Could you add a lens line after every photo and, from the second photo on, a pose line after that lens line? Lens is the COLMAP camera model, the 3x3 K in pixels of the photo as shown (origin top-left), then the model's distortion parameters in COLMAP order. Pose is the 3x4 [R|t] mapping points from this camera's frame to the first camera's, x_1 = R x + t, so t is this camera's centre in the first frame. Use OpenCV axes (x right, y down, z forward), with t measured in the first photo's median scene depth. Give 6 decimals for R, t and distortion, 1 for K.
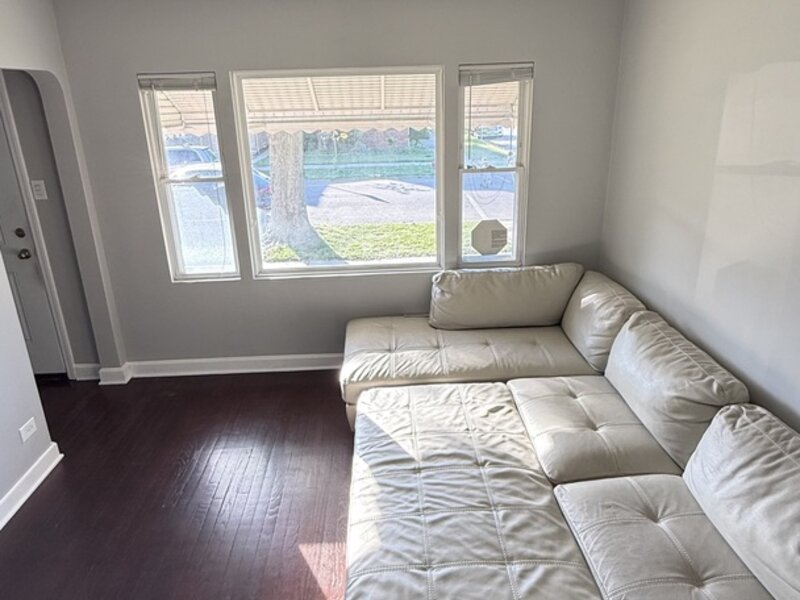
lens RADIAL K [[567.8, 0, 399.3], [0, 567.8, 300.1], [0, 0, 1]] dist [-0.002795, 0.007872]
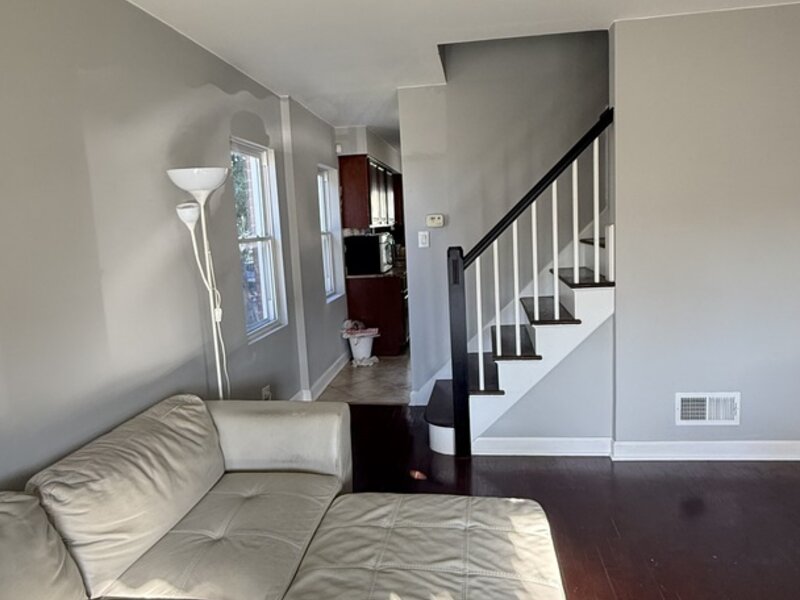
lens RADIAL K [[567.3, 0, 398.5], [0, 567.3, 299.3], [0, 0, 1]] dist [-0.001562, 0.000454]
pose [[-0.980788, 0.054583, 0.187287, -0.036968], [0.135431, 0.881514, 0.452319, -0.343851], [-0.140407, 0.468993, -0.871970, 1.587055]]
